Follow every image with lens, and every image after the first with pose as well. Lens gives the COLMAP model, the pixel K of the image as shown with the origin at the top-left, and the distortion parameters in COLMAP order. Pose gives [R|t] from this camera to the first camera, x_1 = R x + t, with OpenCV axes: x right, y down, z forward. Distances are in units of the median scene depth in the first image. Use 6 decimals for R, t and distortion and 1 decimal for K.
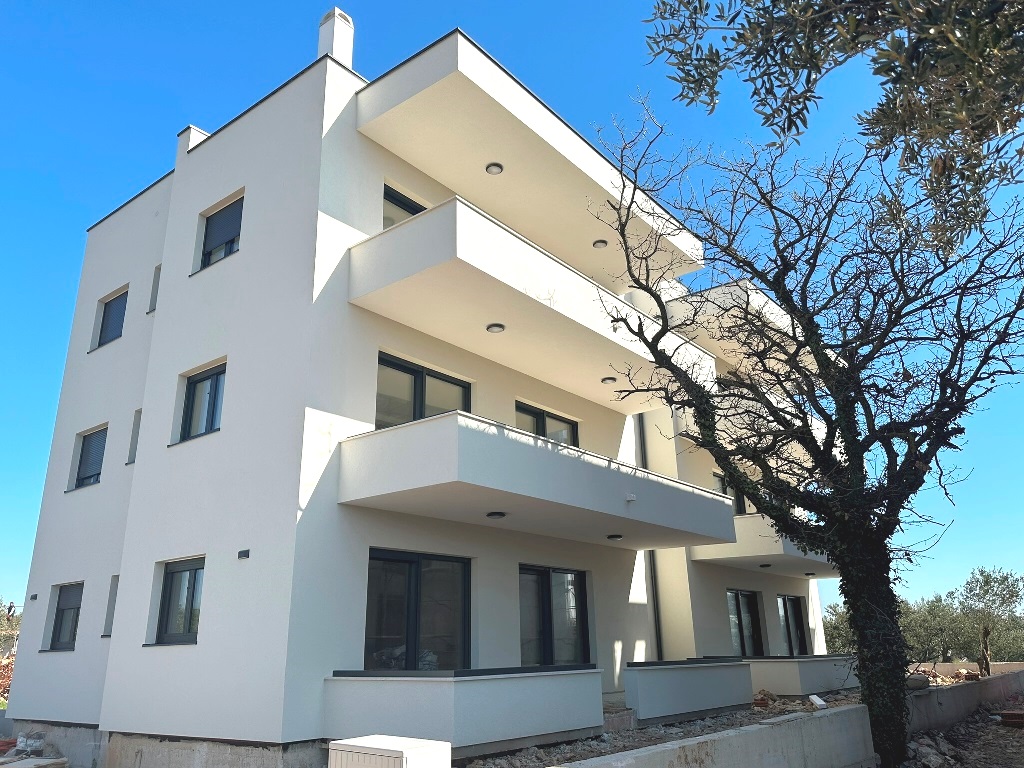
lens RADIAL K [[784.9, 0, 513.6], [0, 784.9, 394.6], [0, 0, 1]] dist [0.006905, -0.000928]
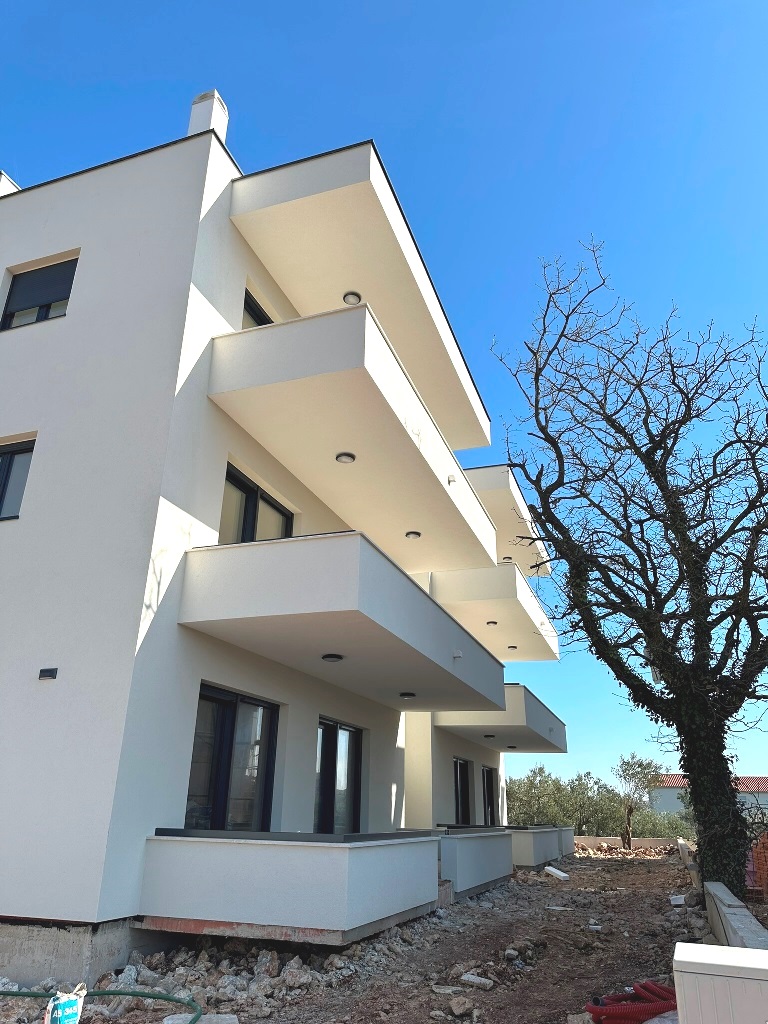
lens RADIAL K [[731.3, 0, 384.0], [0, 731.3, 512.0], [0, 0, 1]] dist [-0.006776, 0.002438]
pose [[0.947202, 0.155862, 0.280207, -0.227734], [-0.134059, 0.986362, -0.095486, 0.059951], [-0.291269, 0.052880, 0.955179, 0.167251]]
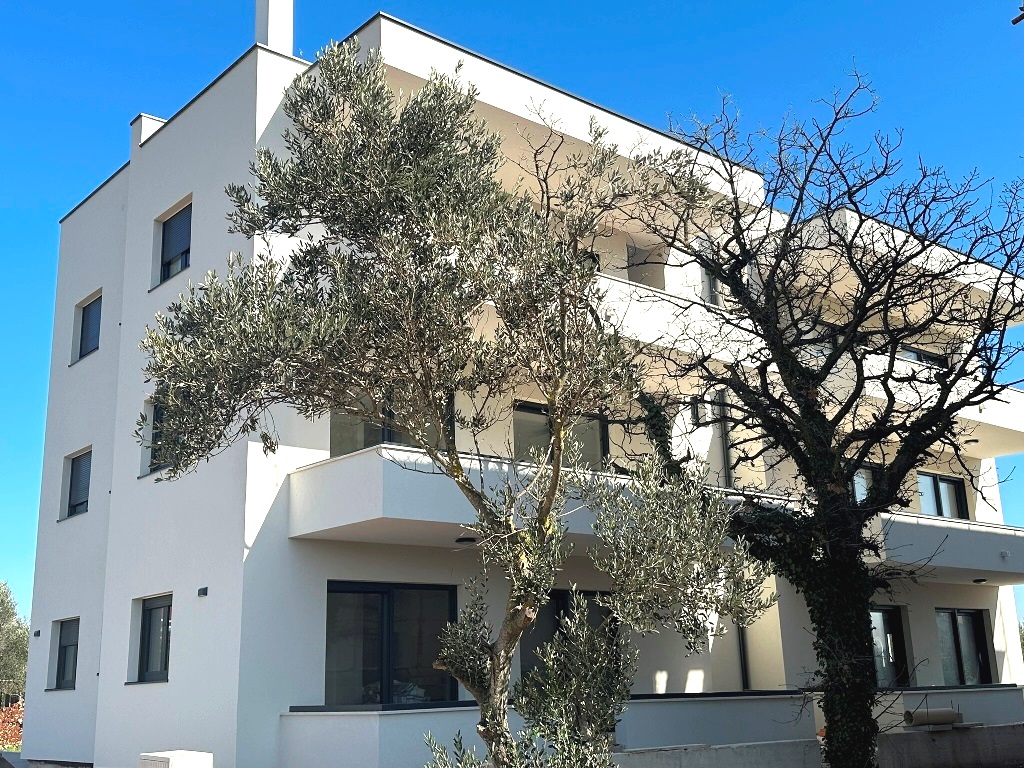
lens RADIAL K [[1143.9, 0, 513.3], [0, 1143.9, 396.7], [0, 0, 1]] dist [0.062264, -0.007239]
pose [[0.980332, -0.056852, -0.188987, 0.295759], [0.070672, 0.995233, 0.067209, -0.100759], [0.184265, -0.079243, 0.979677, -0.298058]]
